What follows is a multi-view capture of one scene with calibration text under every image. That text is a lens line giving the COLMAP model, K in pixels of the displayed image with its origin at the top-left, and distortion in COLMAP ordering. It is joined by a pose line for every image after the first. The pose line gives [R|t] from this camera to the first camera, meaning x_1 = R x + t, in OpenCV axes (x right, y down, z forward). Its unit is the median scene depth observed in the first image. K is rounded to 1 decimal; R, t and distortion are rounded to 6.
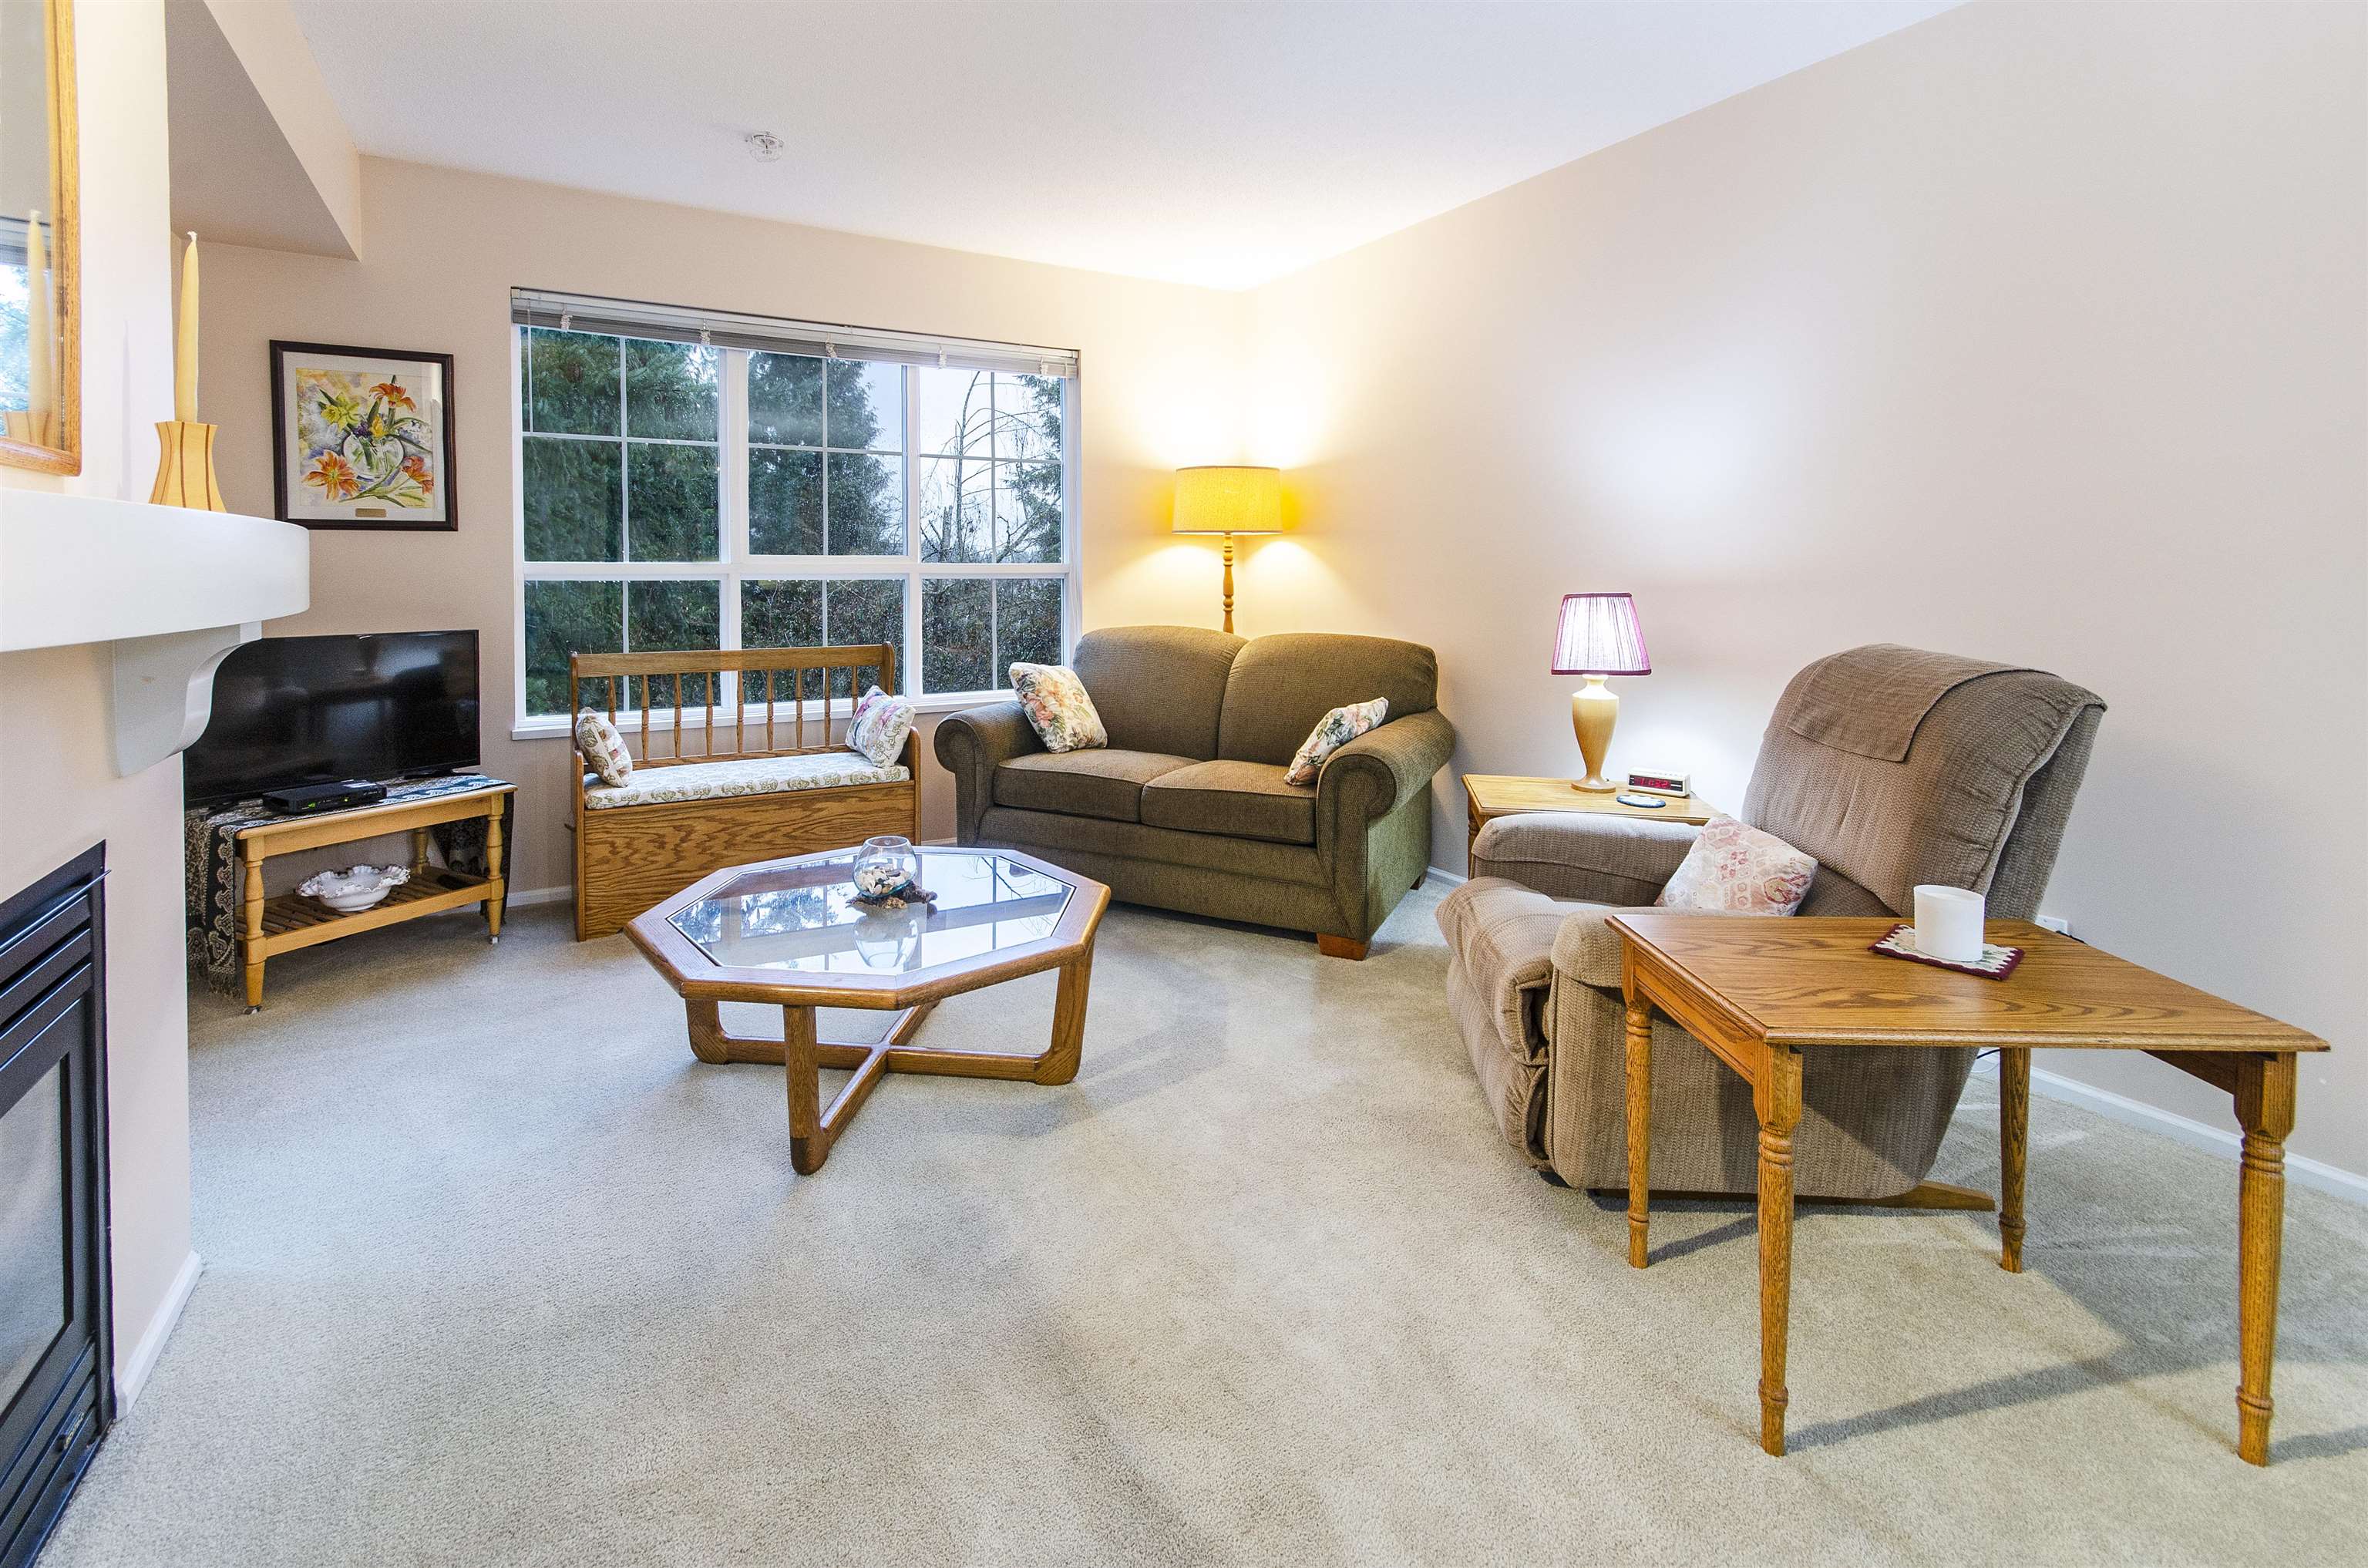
lens RADIAL K [[1069.2, 0, 1046.5], [0, 1069.2, 572.7], [0, 0, 1]] dist [0.002104, 0.000499]
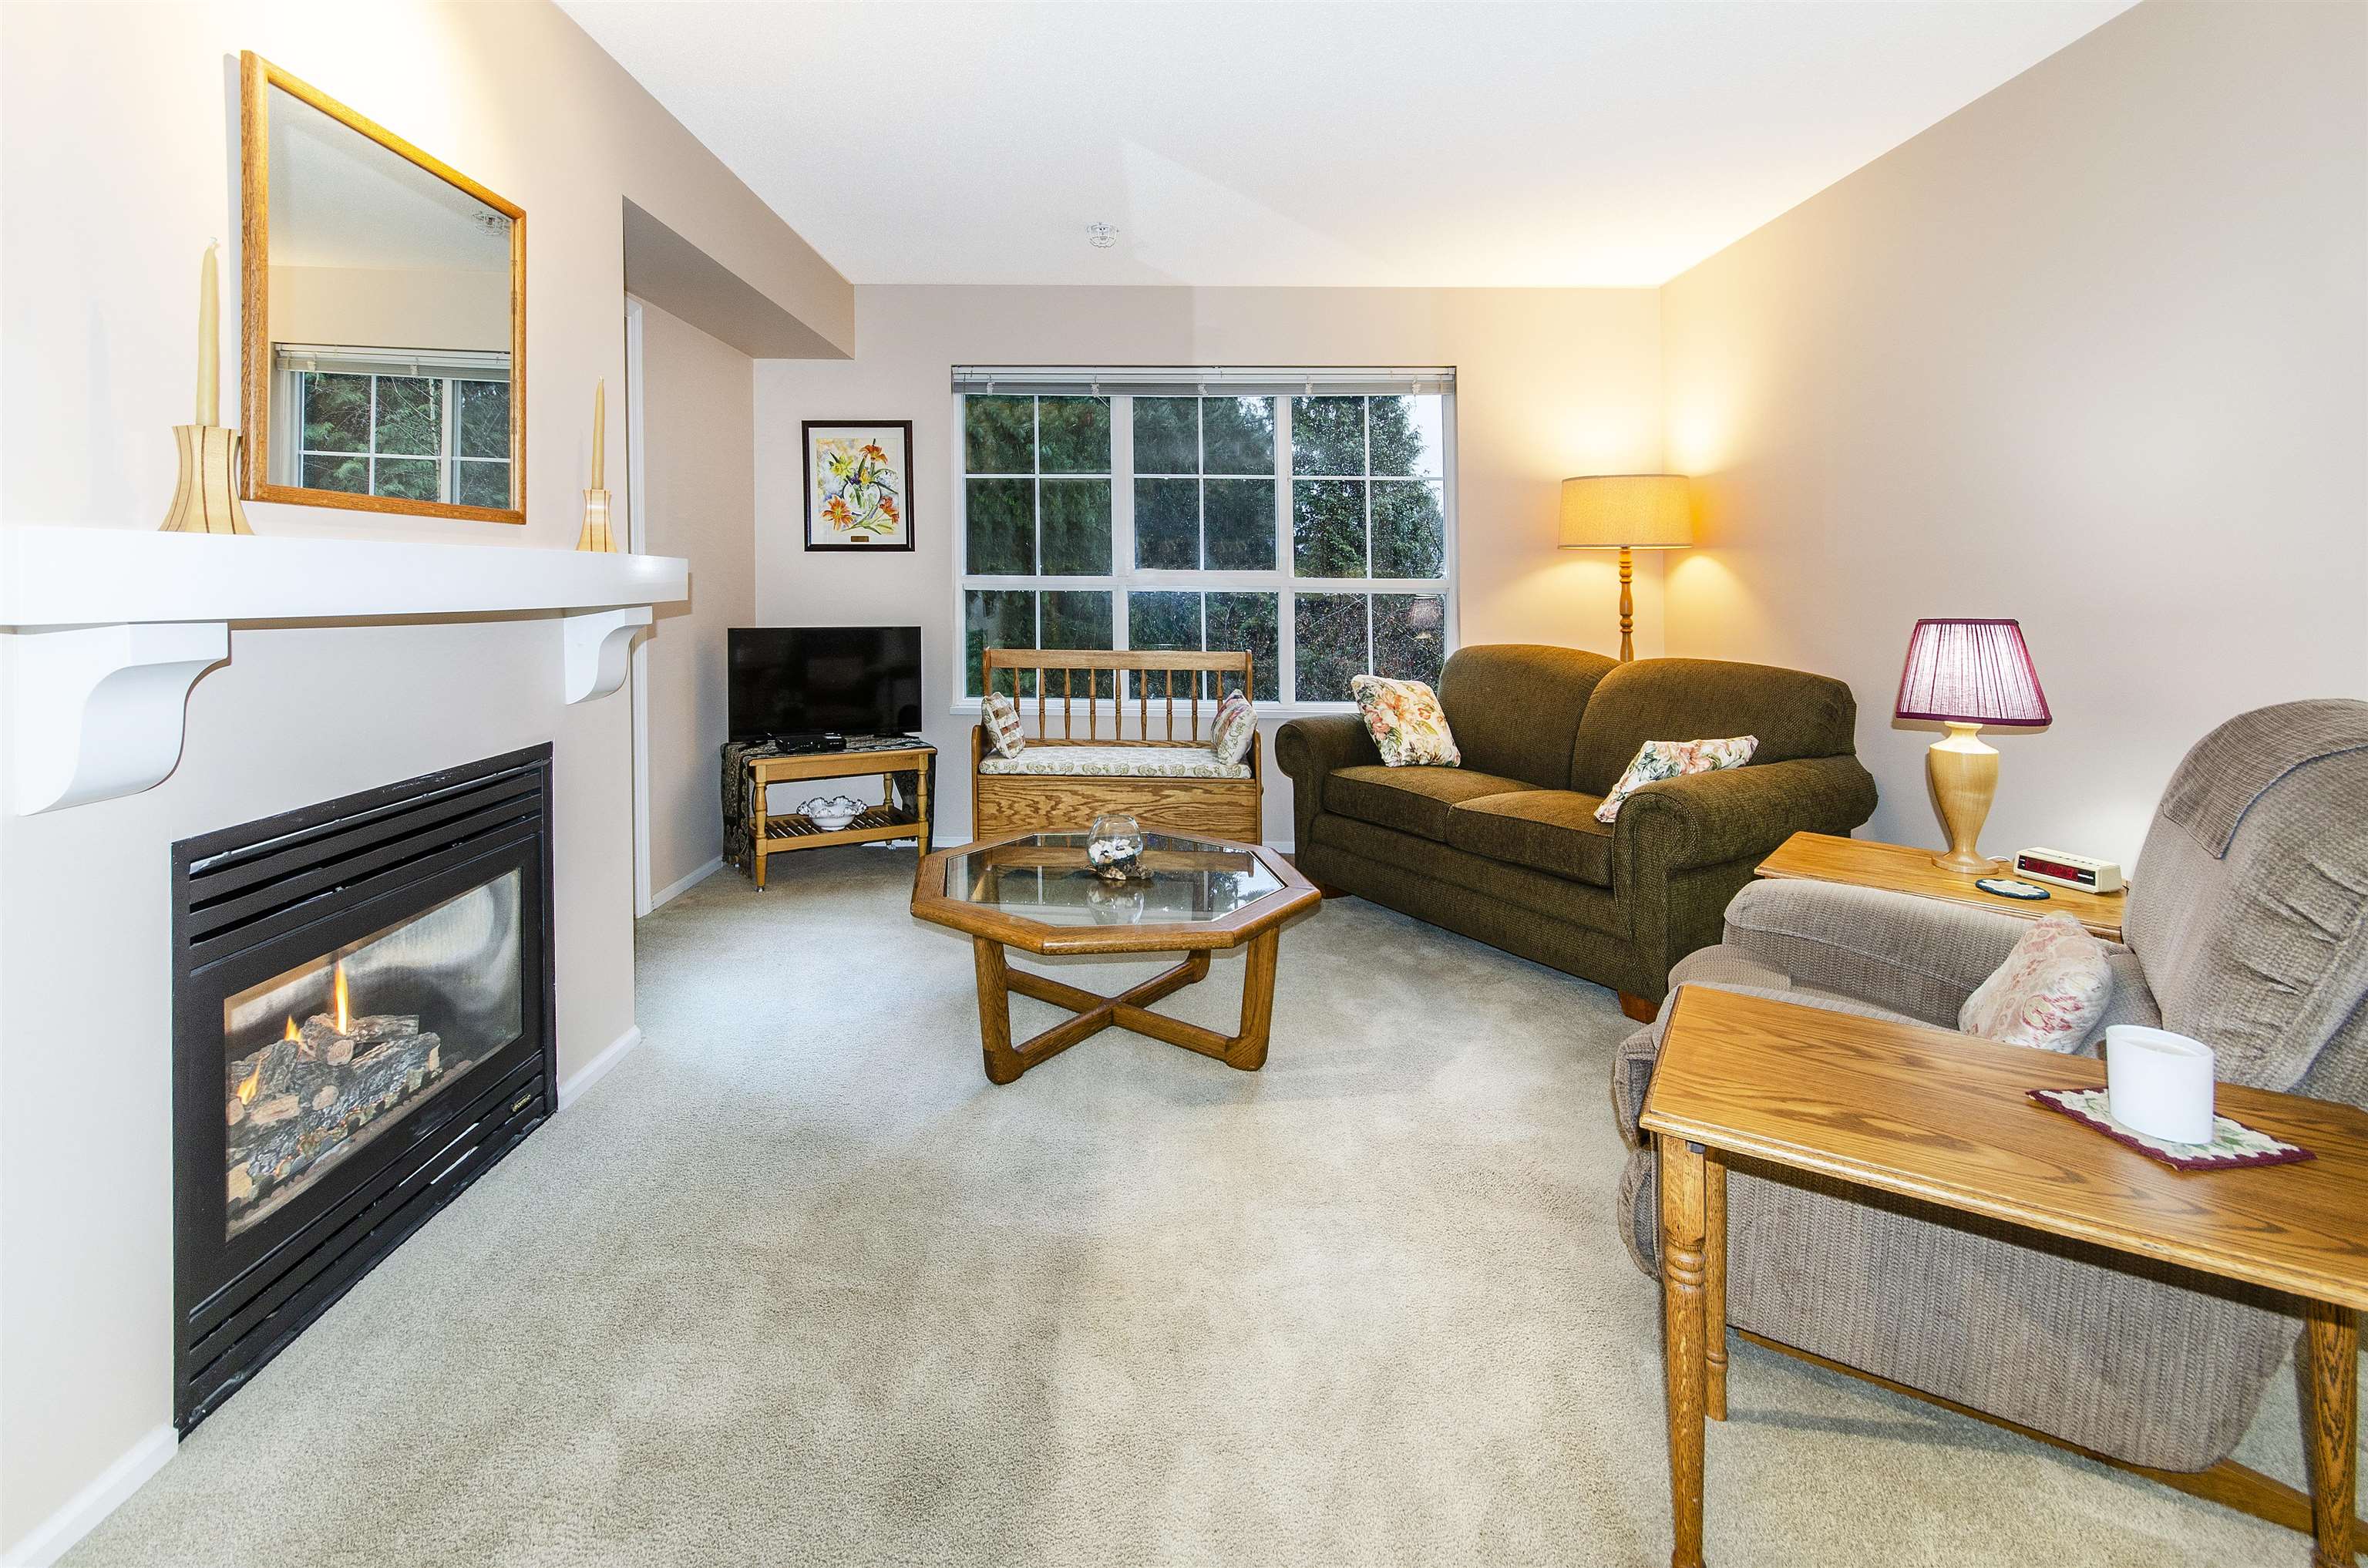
lens RADIAL K [[1031.0, 0, 1110.9], [0, 1031.0, 514.4], [0, 0, 1]] dist [0.002044, 0.000341]
pose [[0.869700, -0.025699, -0.492911, 0.287332], [-0.009237, 0.997621, -0.068311, -0.000049], [0.493494, 0.063963, 0.867394, 0.008292]]
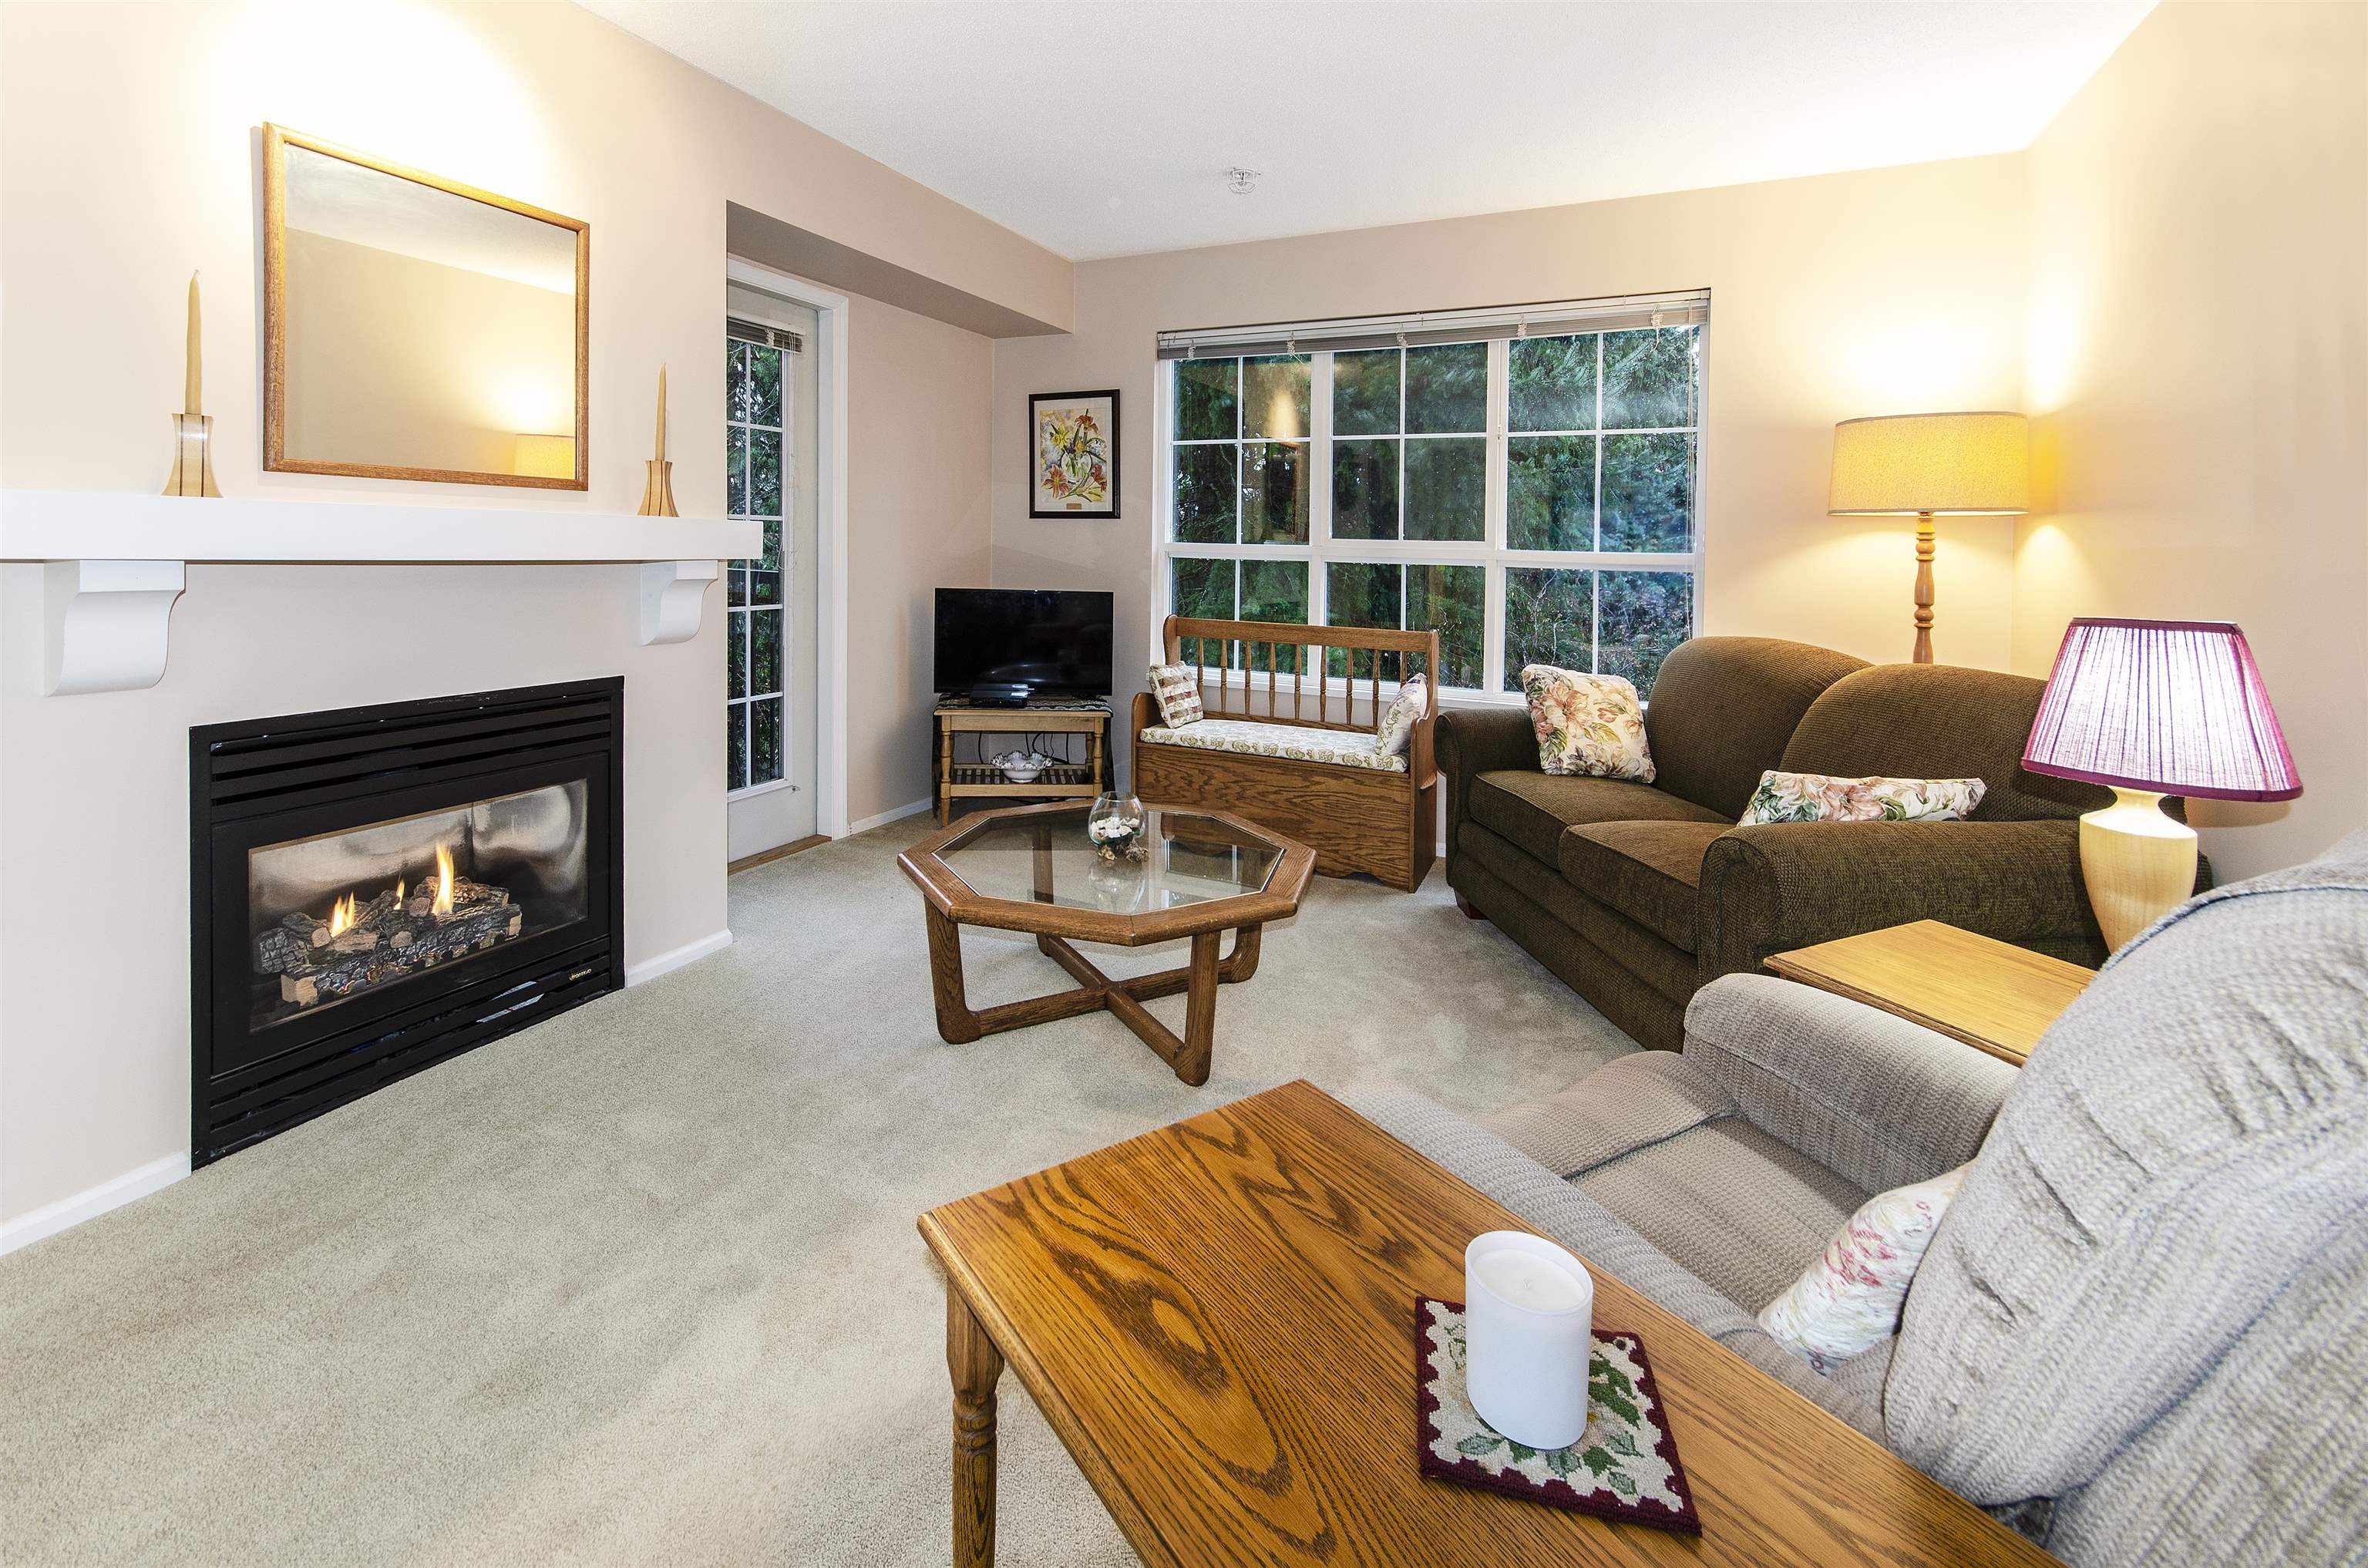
lens RADIAL K [[1027.0, 0, 1184.1], [0, 1027.0, 512.1], [0, 0, 1]] dist [0.003898, 0.000718]
pose [[0.600403, -0.014999, -0.799557, 0.528318], [-0.024873, 0.998990, -0.037418, -0.001369], [0.799311, 0.042353, 0.599423, 0.292496]]
